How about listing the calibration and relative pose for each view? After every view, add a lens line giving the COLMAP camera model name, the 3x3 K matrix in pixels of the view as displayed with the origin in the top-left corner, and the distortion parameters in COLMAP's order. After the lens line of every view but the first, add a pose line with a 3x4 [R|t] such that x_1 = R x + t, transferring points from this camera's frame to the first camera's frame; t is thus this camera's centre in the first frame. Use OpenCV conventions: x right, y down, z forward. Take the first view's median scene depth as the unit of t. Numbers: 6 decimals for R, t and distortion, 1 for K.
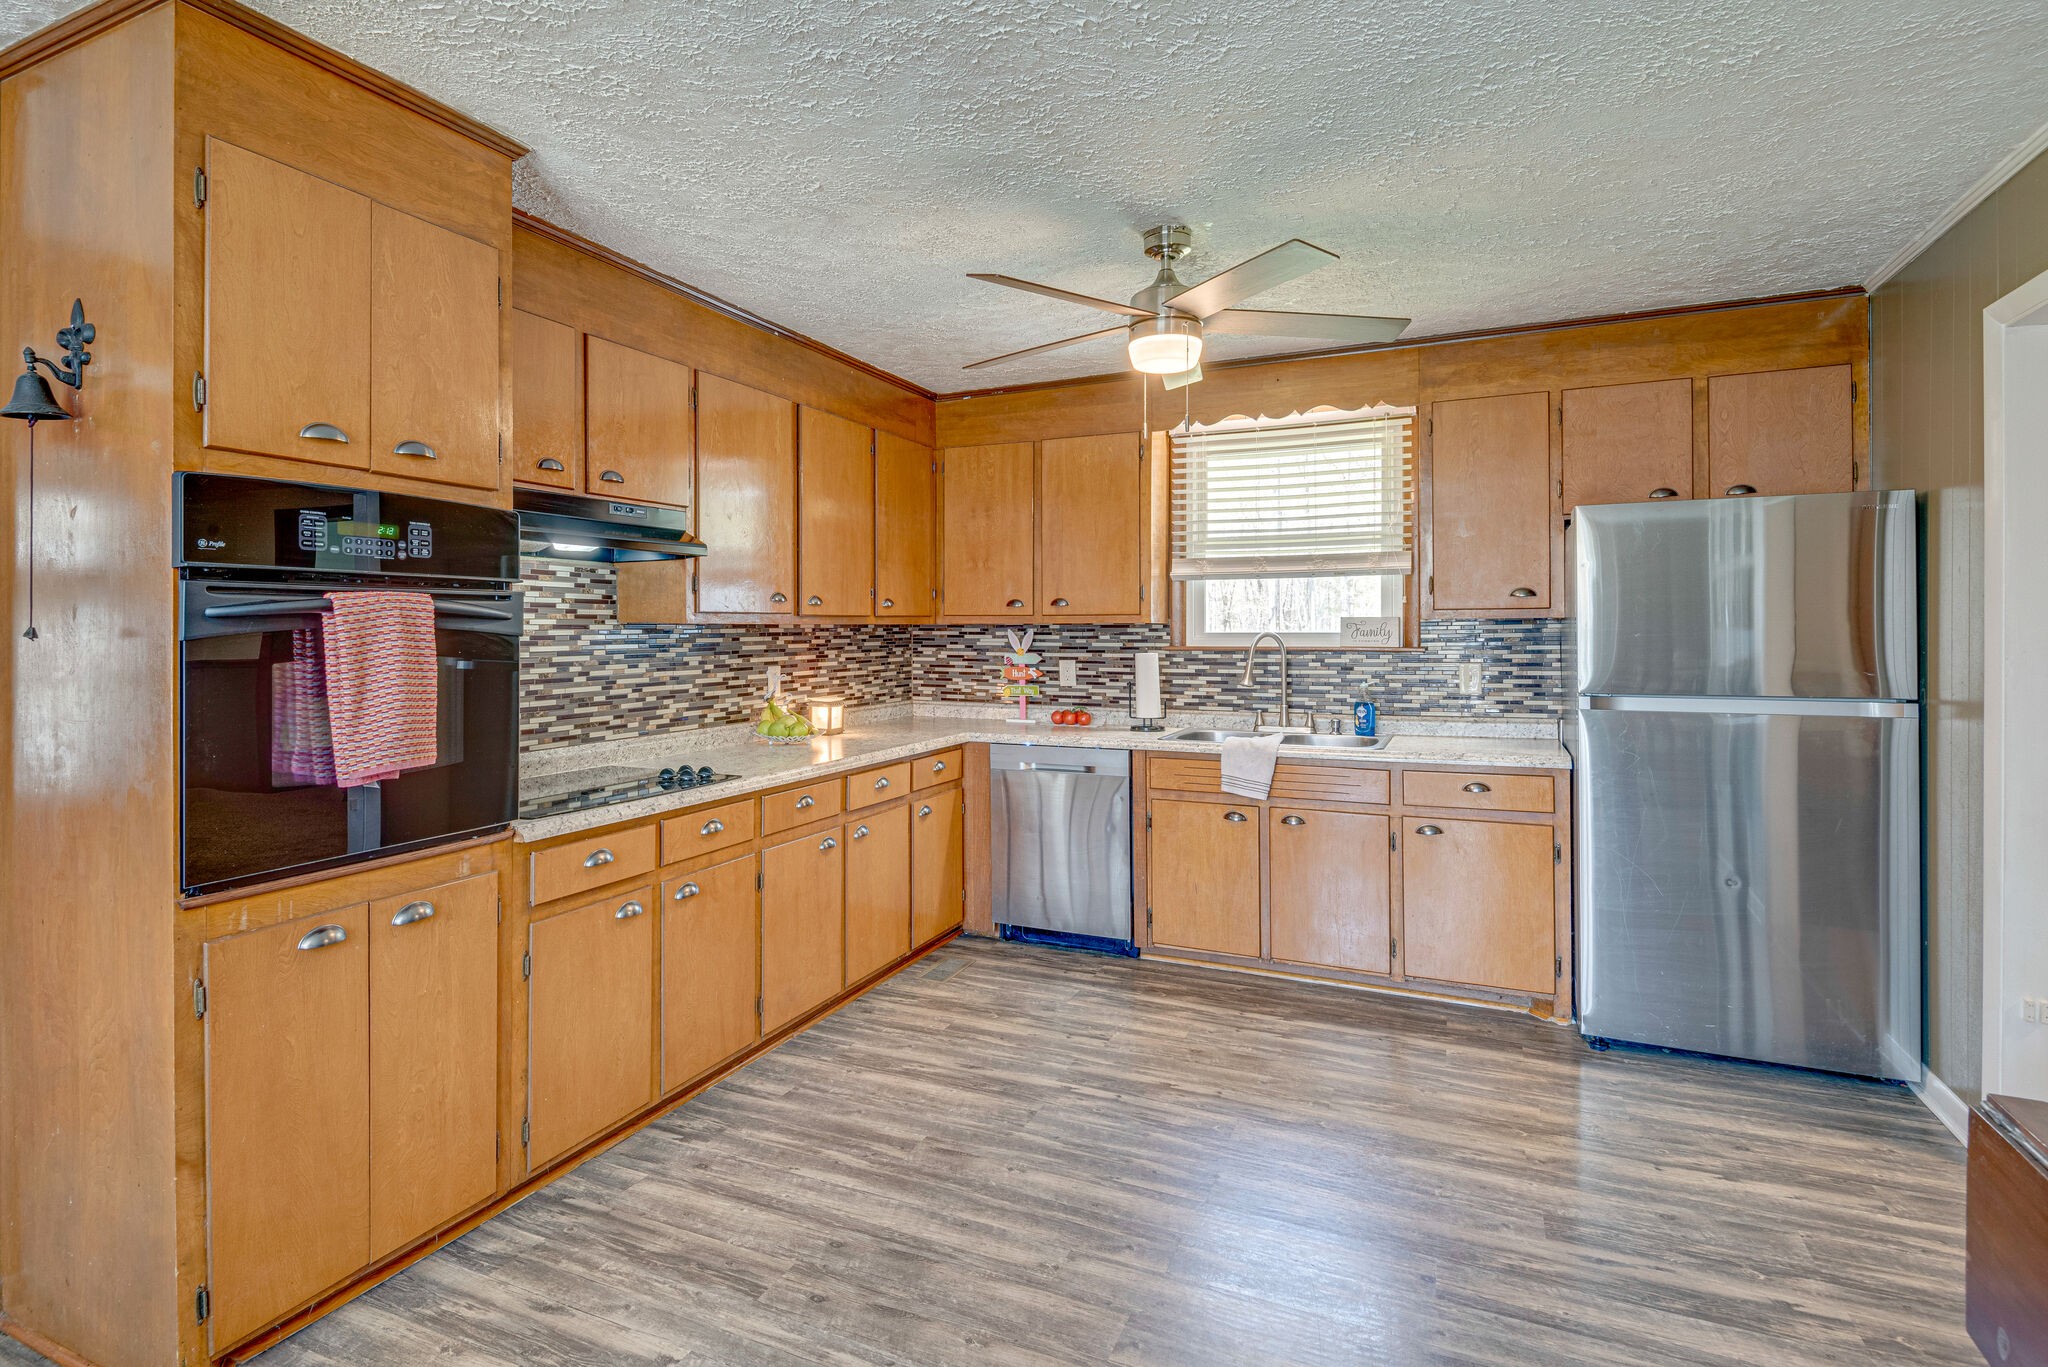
lens RADIAL K [[1039.4, 0, 1010.9], [0, 1039.4, 624.3], [0, 0, 1]] dist [0.012168, -0.010540]
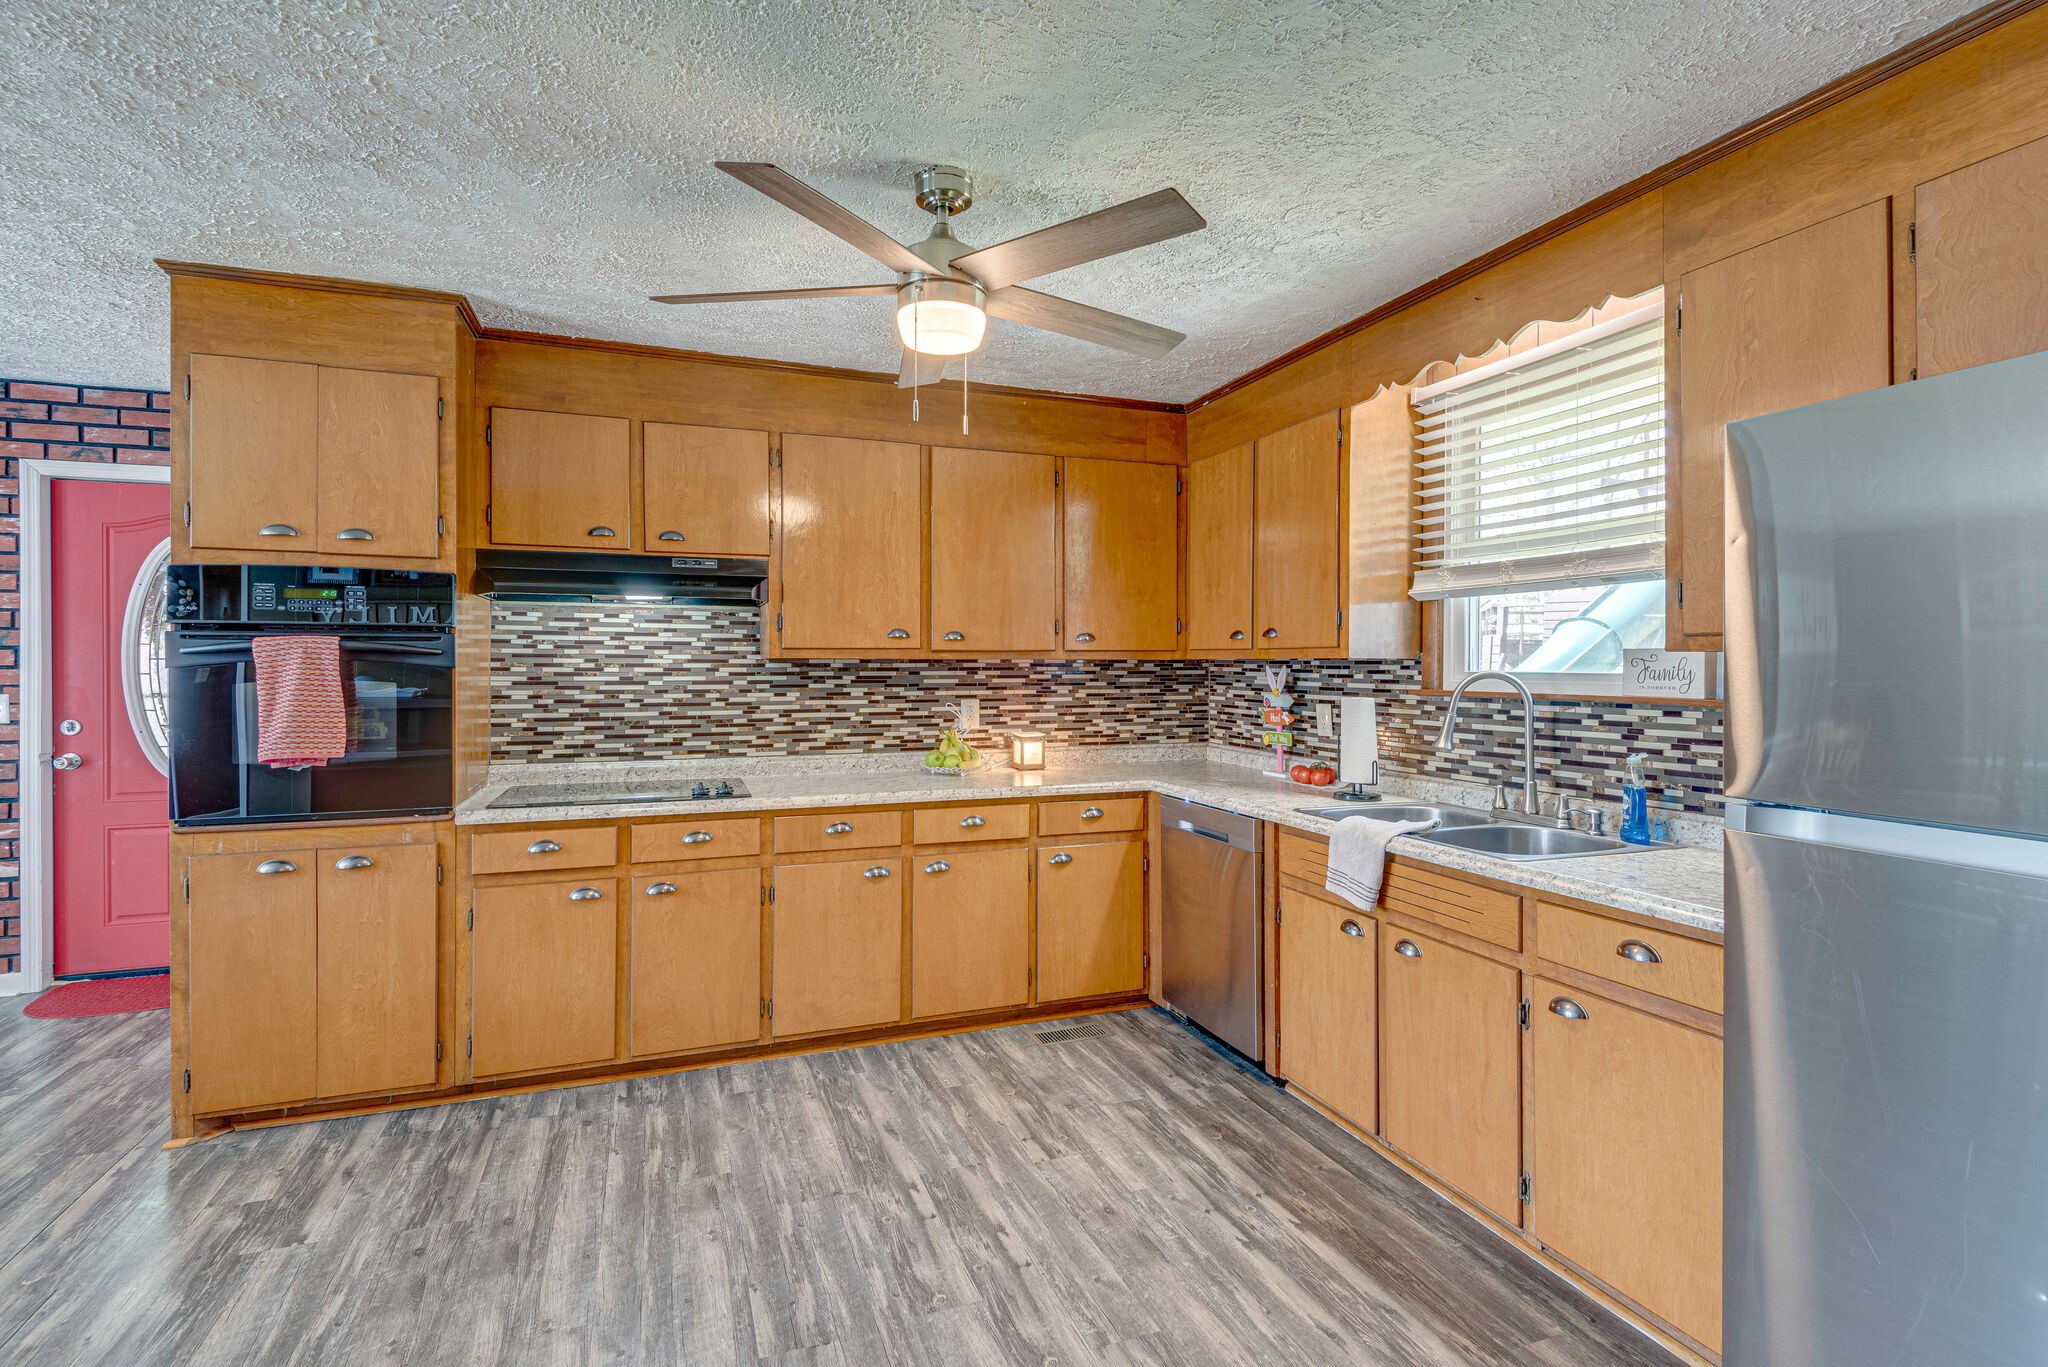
lens RADIAL K [[999.3, 0, 1043.7], [0, 999.3, 660.8], [0, 0, 1]] dist [0.014516, -0.007639]
pose [[0.712142, 0.002742, -0.702030, 0.691509], [-0.001602, 0.999996, 0.002281, -0.000810], [0.702034, -0.000499, 0.712144, 0.451726]]
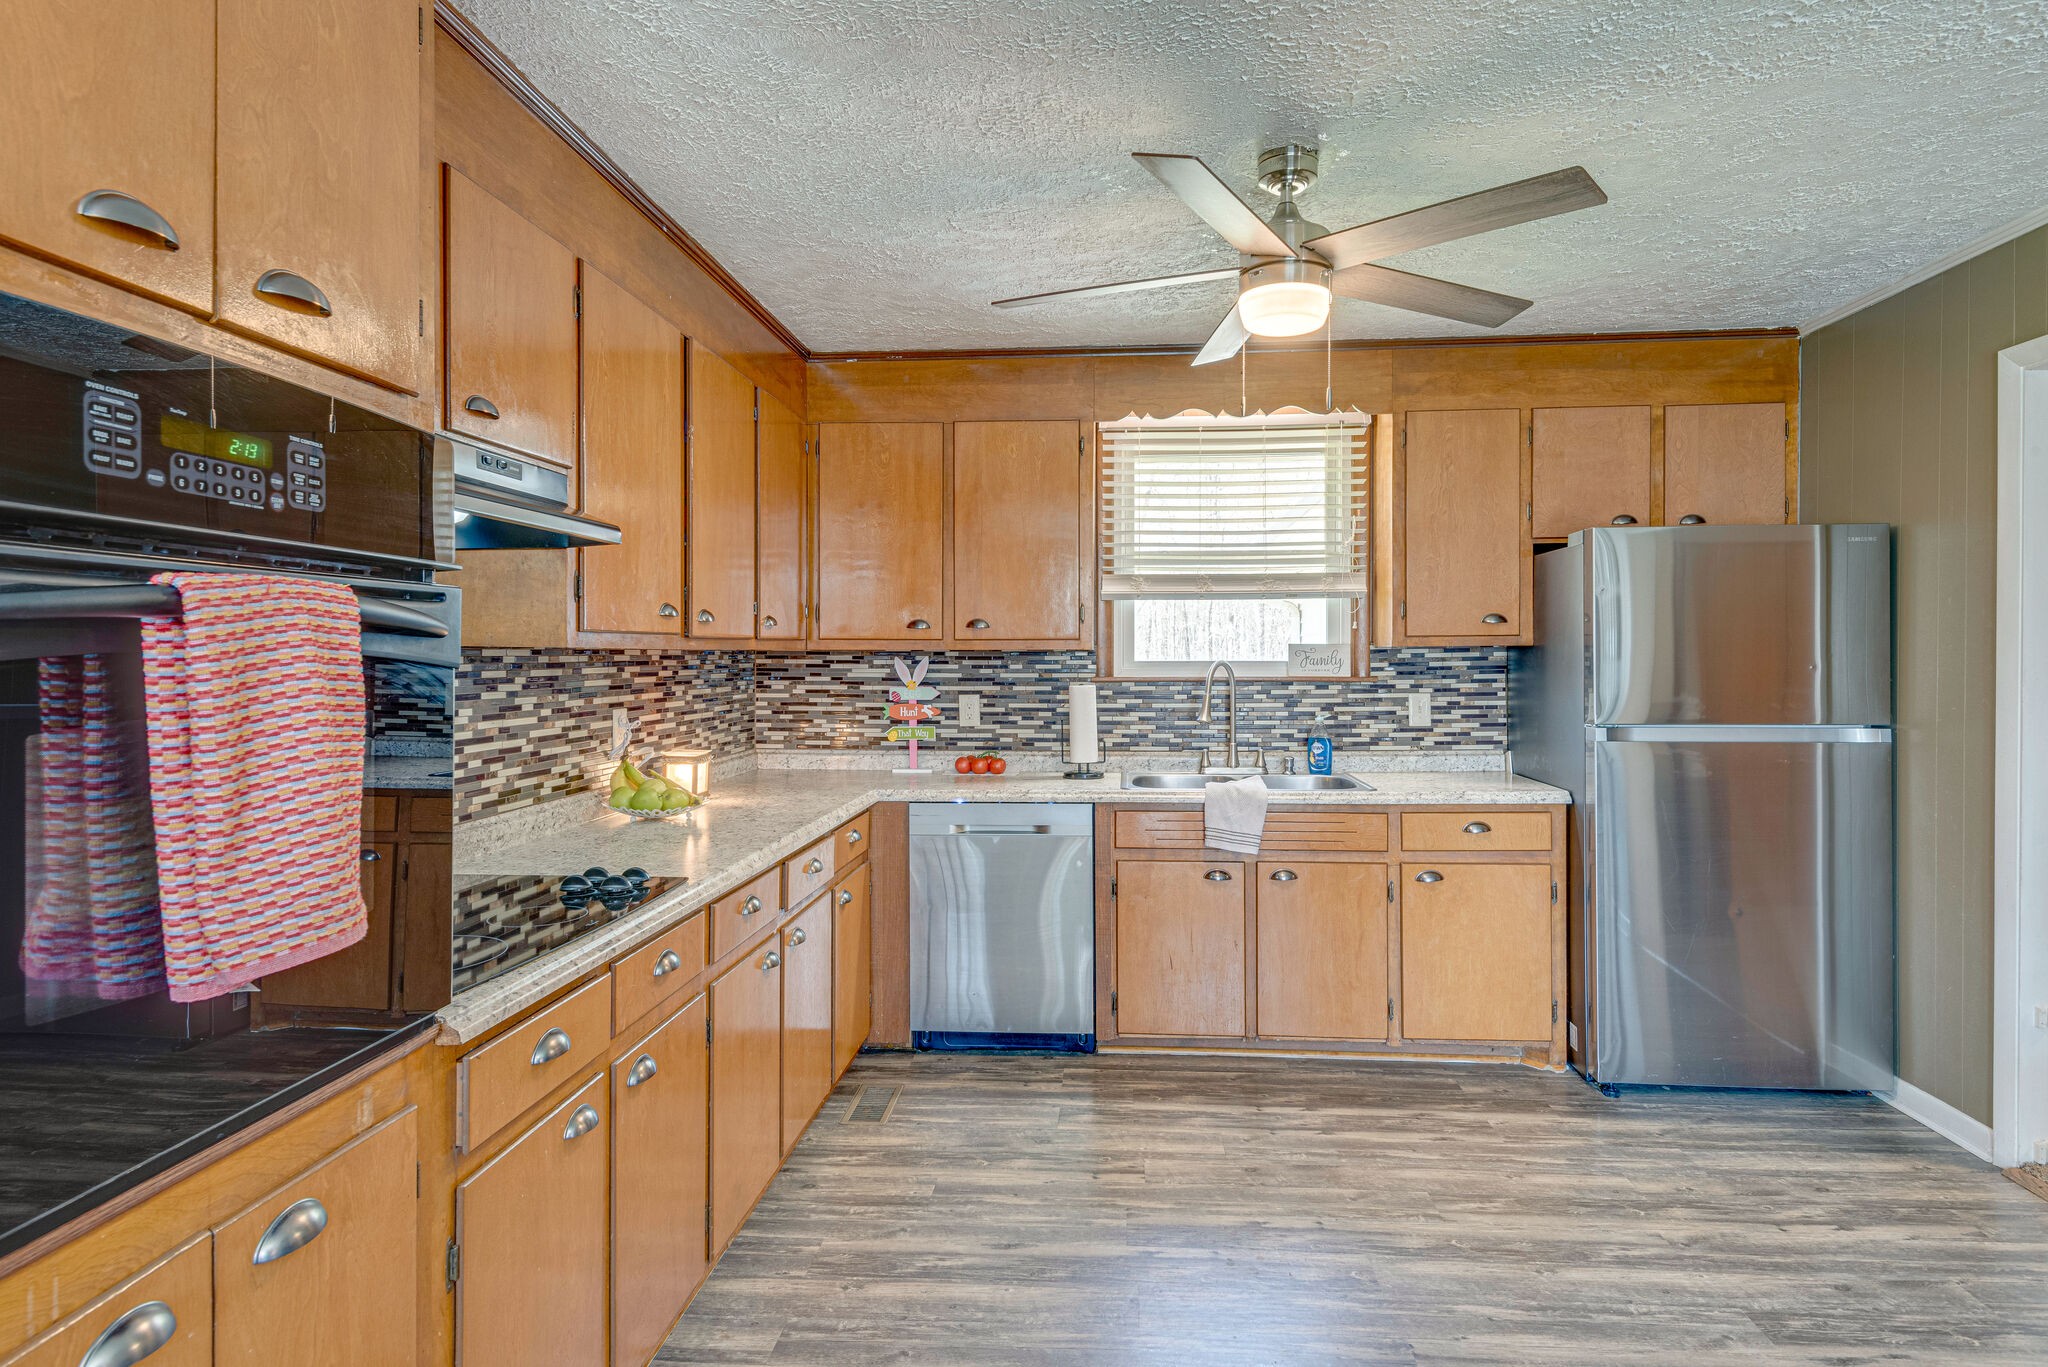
lens RADIAL K [[1101.5, 0, 1089.2], [0, 1101.5, 656.6], [0, 0, 1]] dist [0.024496, -0.013267]
pose [[0.930300, 0.000967, 0.366797, -0.272677], [-0.002429, 0.999991, 0.003525, 0.001830], [-0.366790, -0.004170, 0.930294, 0.244225]]
